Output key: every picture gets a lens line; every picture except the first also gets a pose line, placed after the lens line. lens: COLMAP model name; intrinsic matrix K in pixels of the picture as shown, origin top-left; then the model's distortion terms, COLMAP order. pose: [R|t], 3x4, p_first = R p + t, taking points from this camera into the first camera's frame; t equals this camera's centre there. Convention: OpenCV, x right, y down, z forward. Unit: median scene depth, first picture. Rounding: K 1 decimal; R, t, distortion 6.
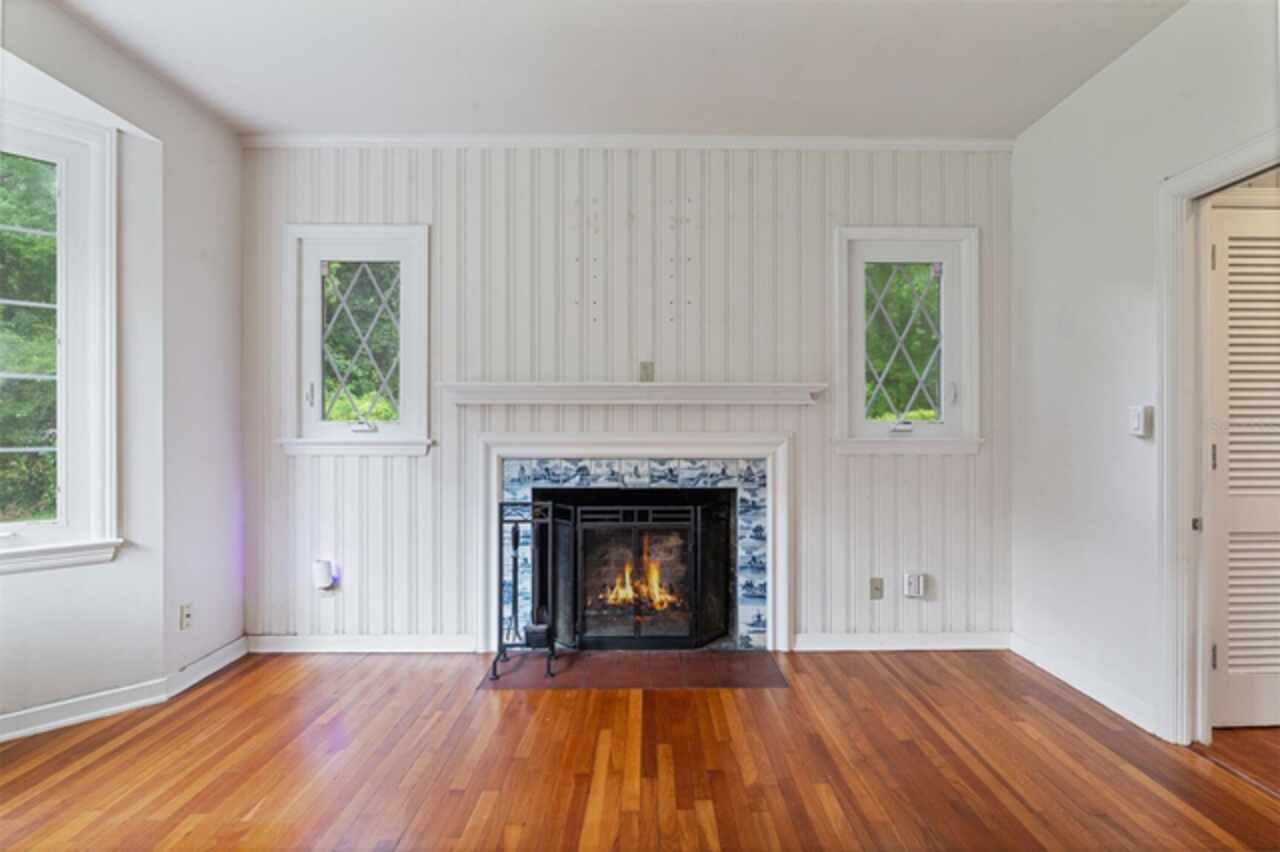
lens RADIAL K [[643.1, 0, 640.0], [0, 643.1, 426.0], [0, 0, 1]] dist [-0.001829, -0.000415]
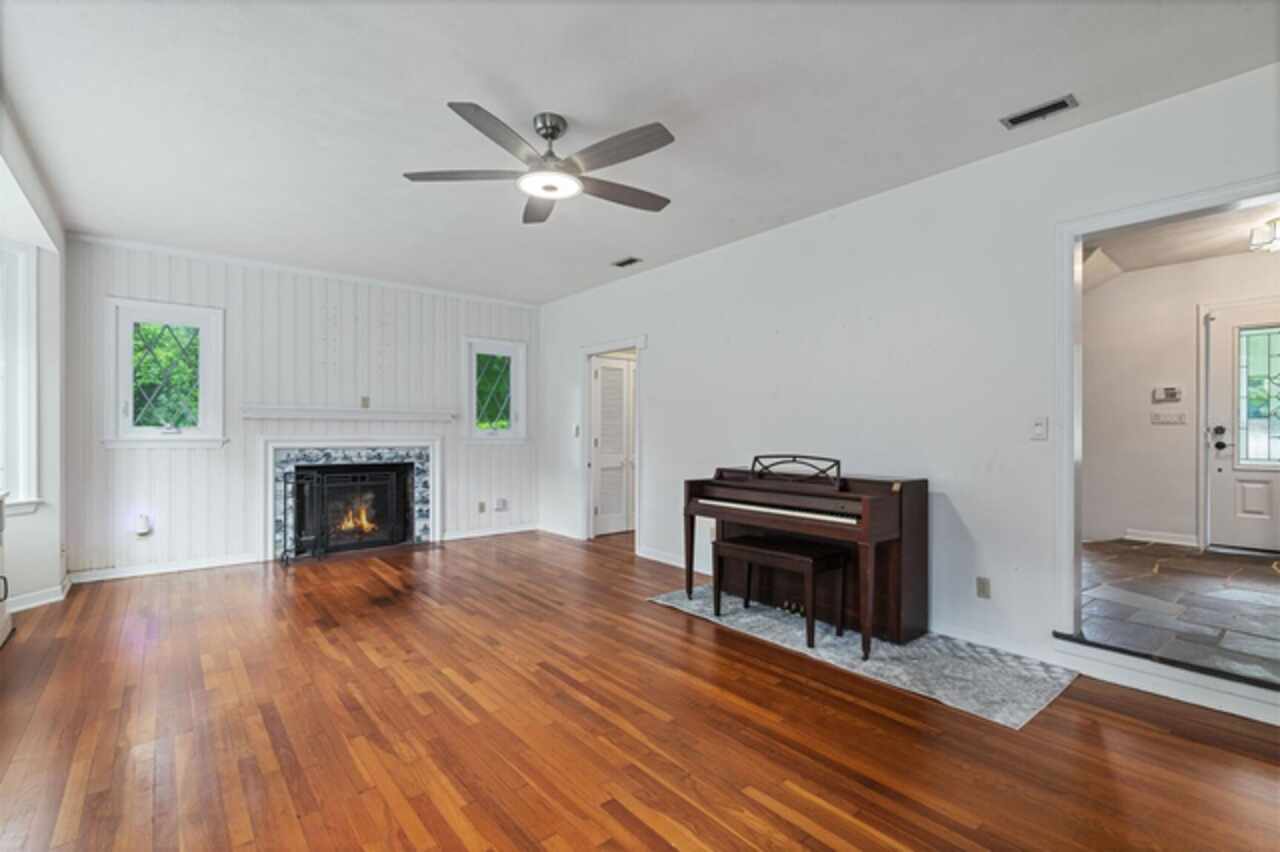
lens RADIAL K [[587.7, 0, 642.1], [0, 587.7, 436.8], [0, 0, 1]] dist [0.000056, 0.000035]
pose [[0.796912, -0.000564, 0.604095, -0.385064], [-0.004419, 0.999967, 0.006763, 0.002151], [-0.604079, -0.008060, 0.796884, -0.871268]]
